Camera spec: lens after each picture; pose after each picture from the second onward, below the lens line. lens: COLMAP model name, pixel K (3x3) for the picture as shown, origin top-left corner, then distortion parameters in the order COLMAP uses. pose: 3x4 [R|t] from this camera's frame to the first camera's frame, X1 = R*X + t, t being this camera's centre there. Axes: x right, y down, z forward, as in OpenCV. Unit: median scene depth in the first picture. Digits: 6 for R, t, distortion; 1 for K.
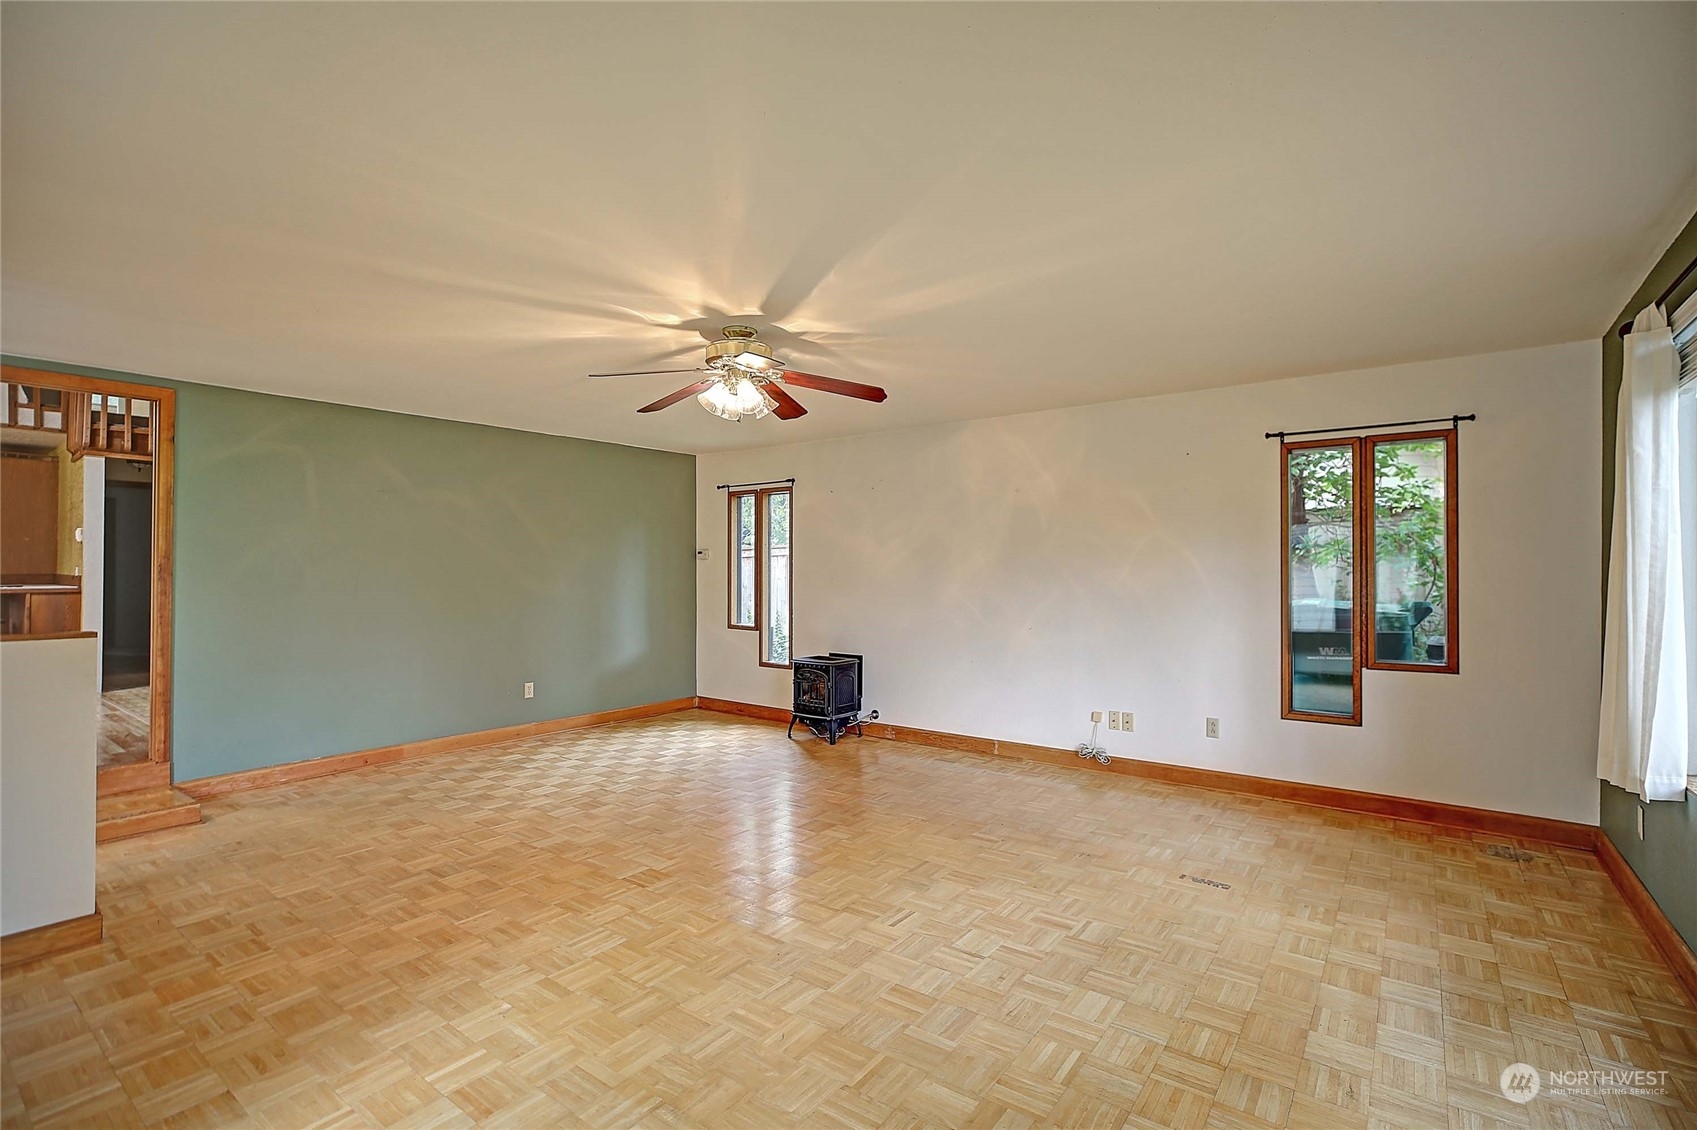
lens RADIAL K [[776.9, 0, 847.4], [0, 776.9, 562.8], [0, 0, 1]] dist [-0.027846, 0.012677]
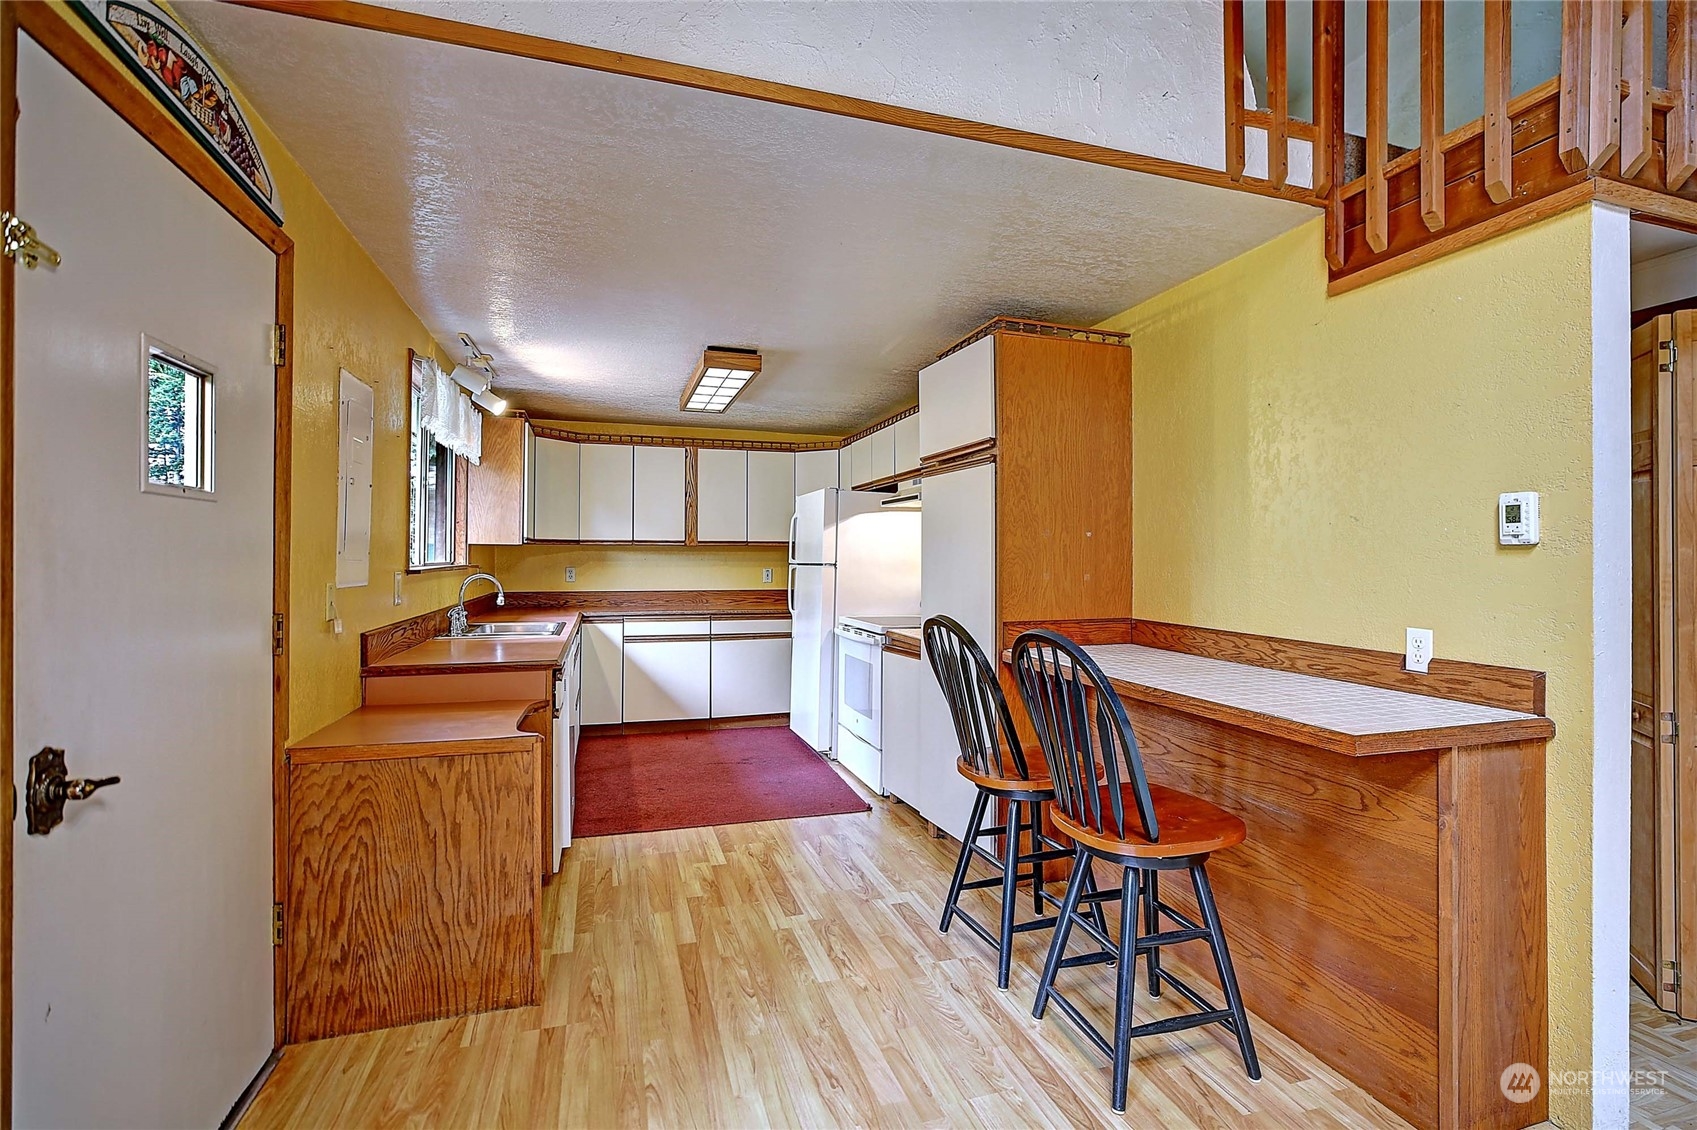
lens RADIAL K [[776.9, 0, 848.7], [0, 776.9, 552.1], [0, 0, 1]] dist [-0.027846, 0.012677]
pose [[0.828796, 0.002935, -0.559543, -1.035793], [0.001383, 0.999972, 0.007295, -0.026022], [0.559549, -0.006820, 0.828769, 0.637288]]
